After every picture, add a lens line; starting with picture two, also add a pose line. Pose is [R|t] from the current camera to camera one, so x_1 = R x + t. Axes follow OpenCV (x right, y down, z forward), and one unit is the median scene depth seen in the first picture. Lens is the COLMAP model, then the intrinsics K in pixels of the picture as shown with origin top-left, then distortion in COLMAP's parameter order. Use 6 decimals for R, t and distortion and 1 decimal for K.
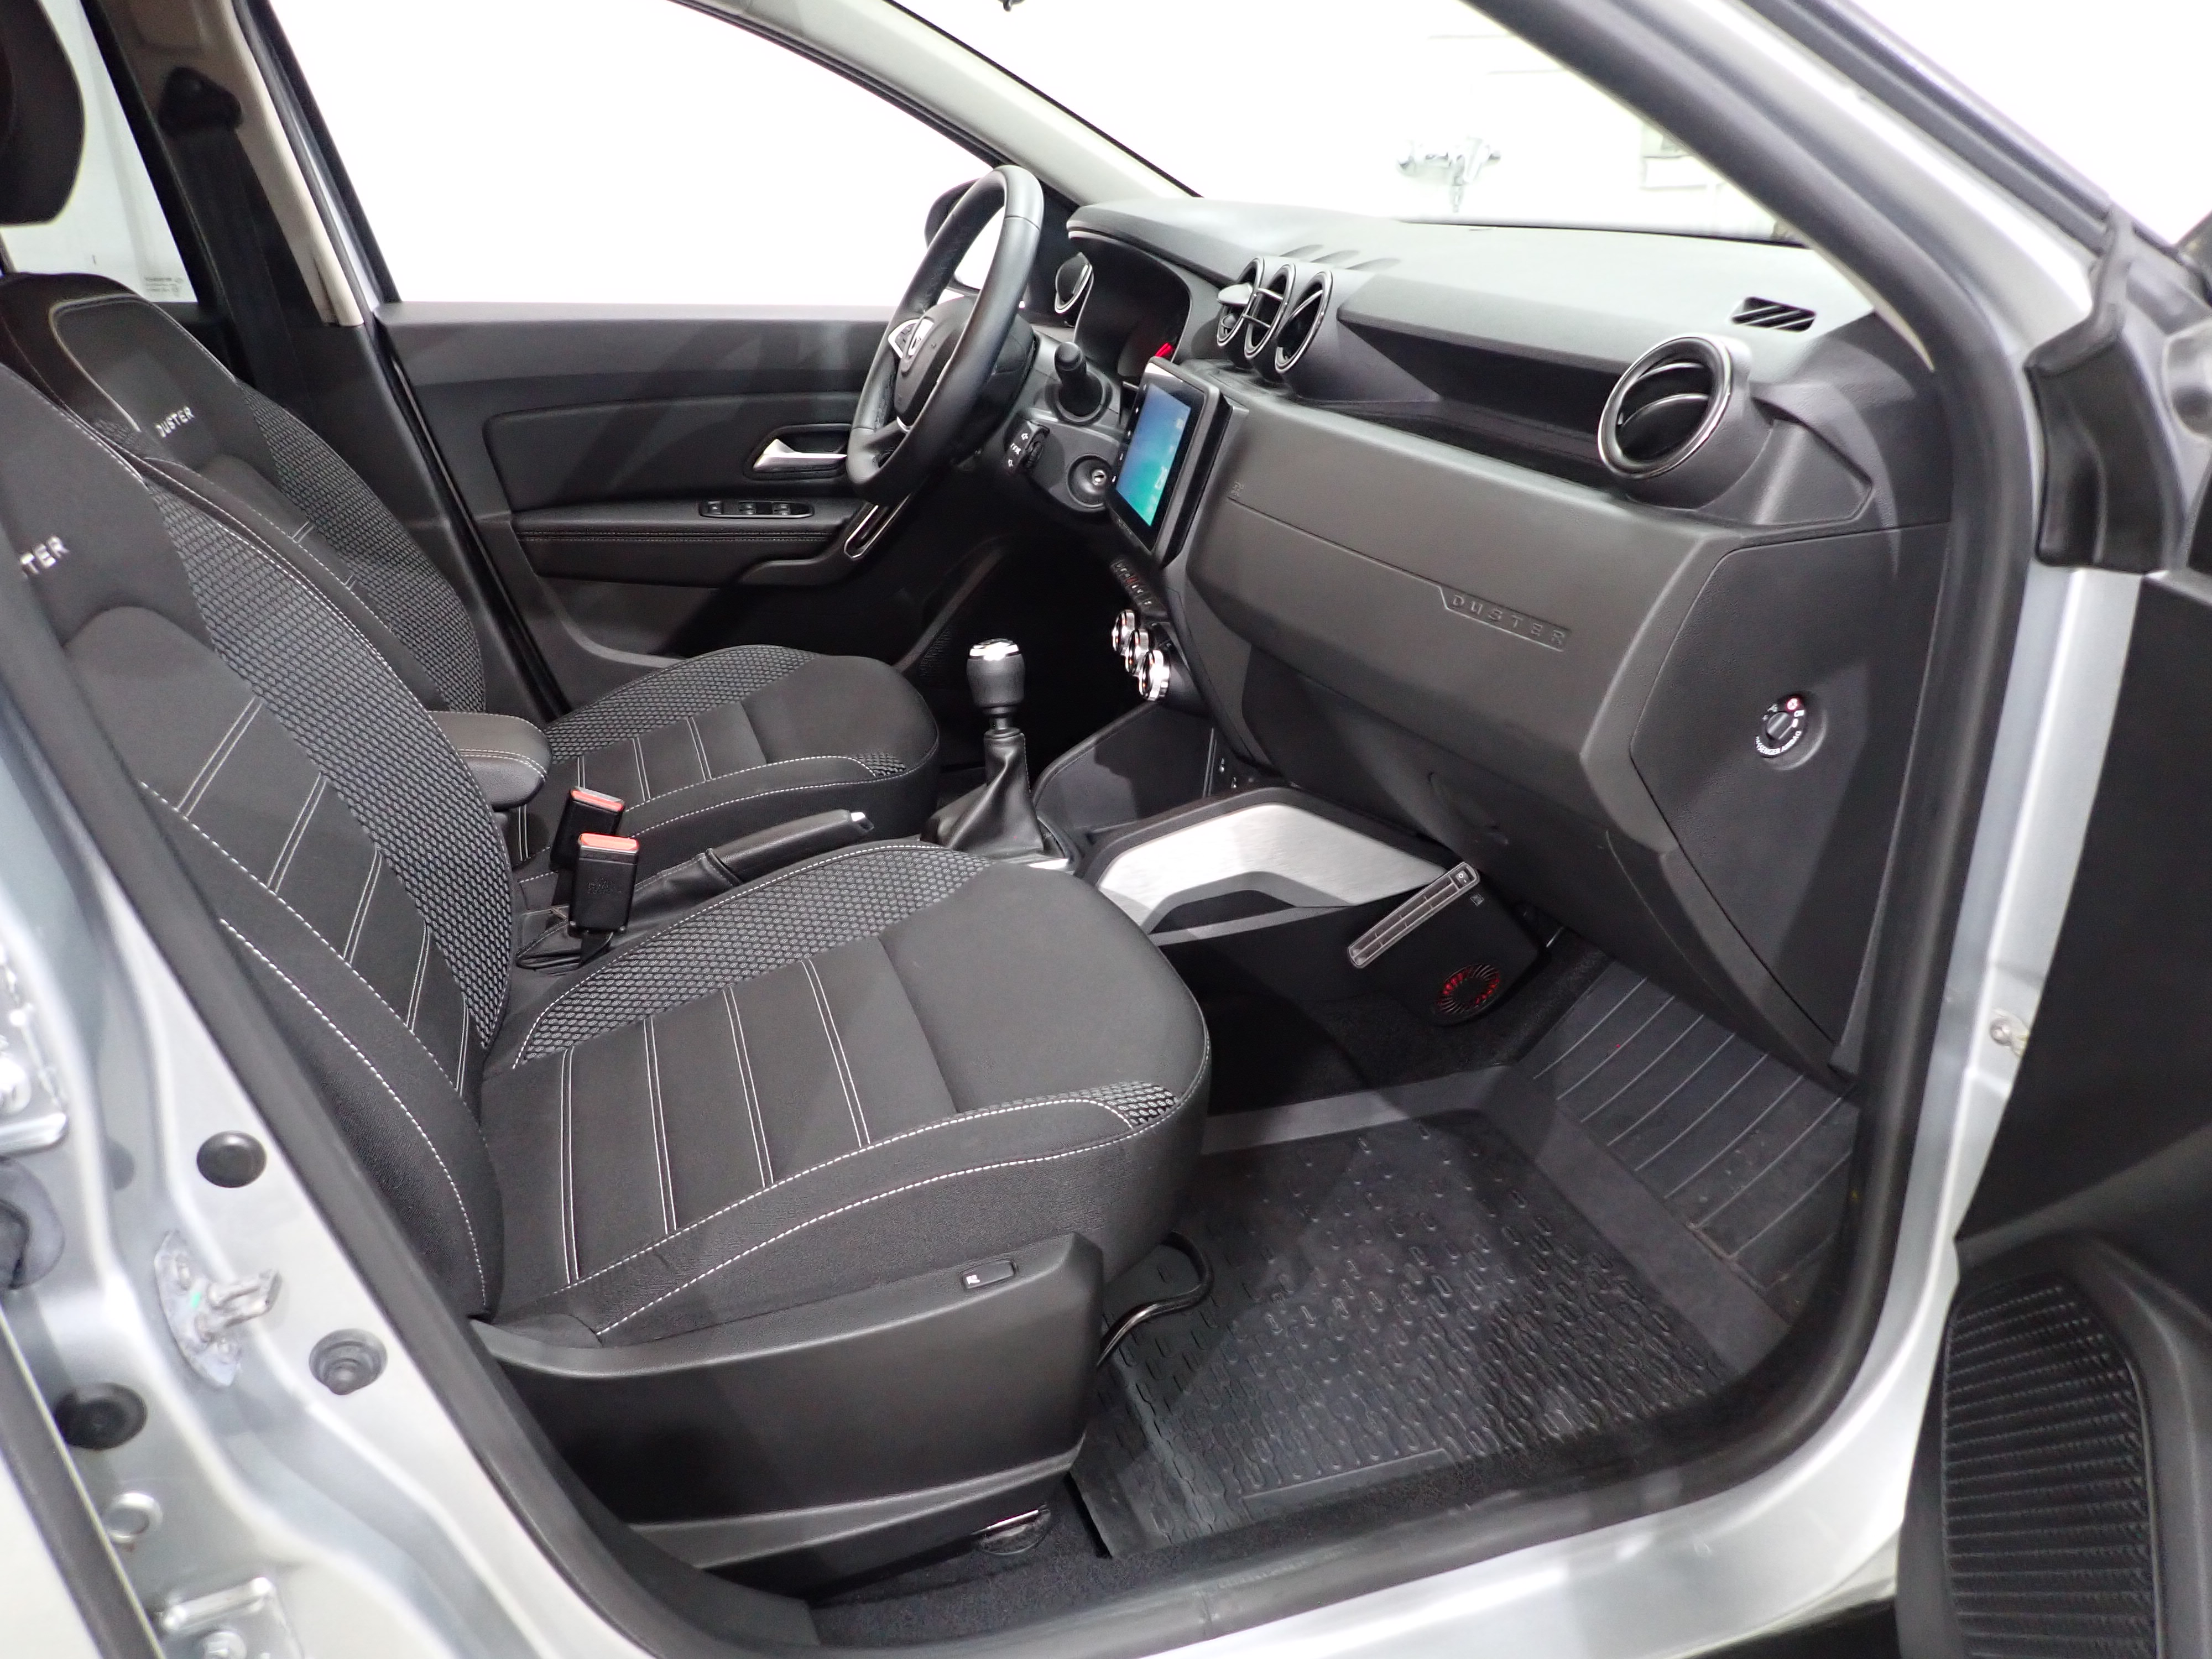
lens RADIAL K [[1595.3, 0, 1119.4], [0, 1595.3, 826.7], [0, 0, 1]] dist [-0.019429, 0.000272]
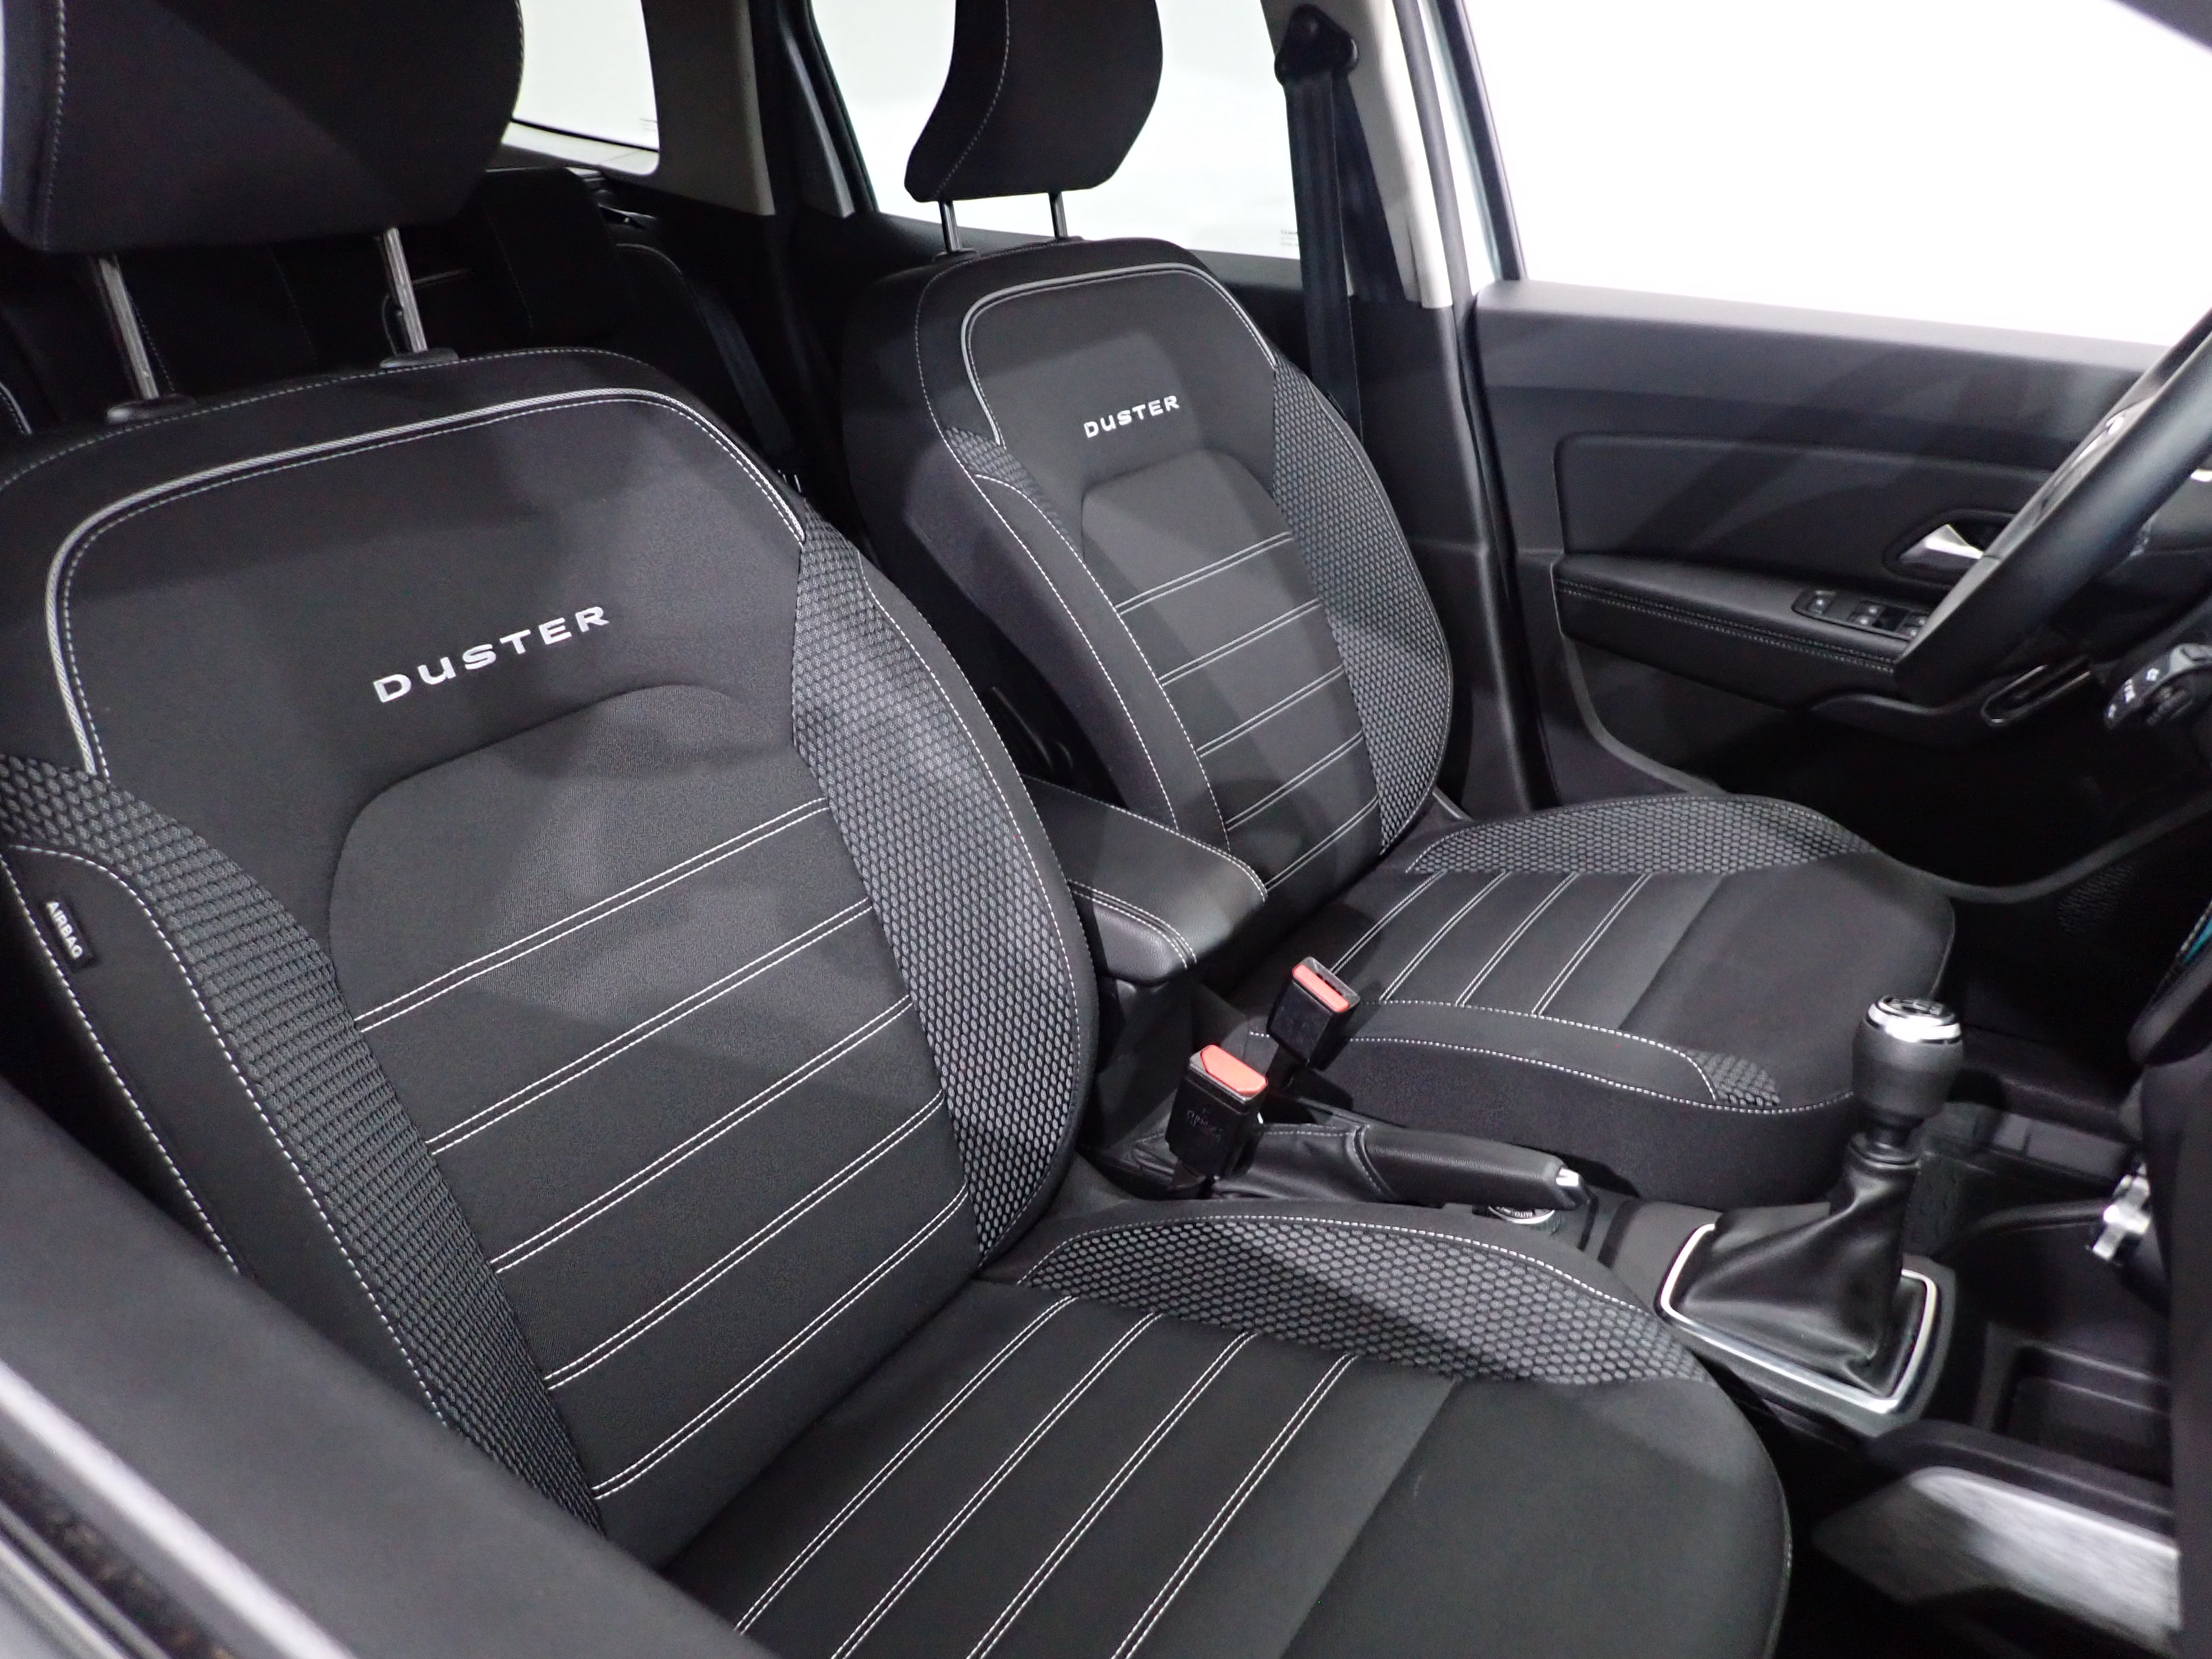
lens RADIAL K [[1595.3, 0, 1102.2], [0, 1595.3, 840.9], [0, 0, 1]] dist [-0.019429, 0.000272]
pose [[0.604126, 0.342672, -0.719450, 0.110364], [-0.282828, 0.936248, 0.208440, -0.167662], [0.745010, 0.077557, 0.662529, 0.310411]]
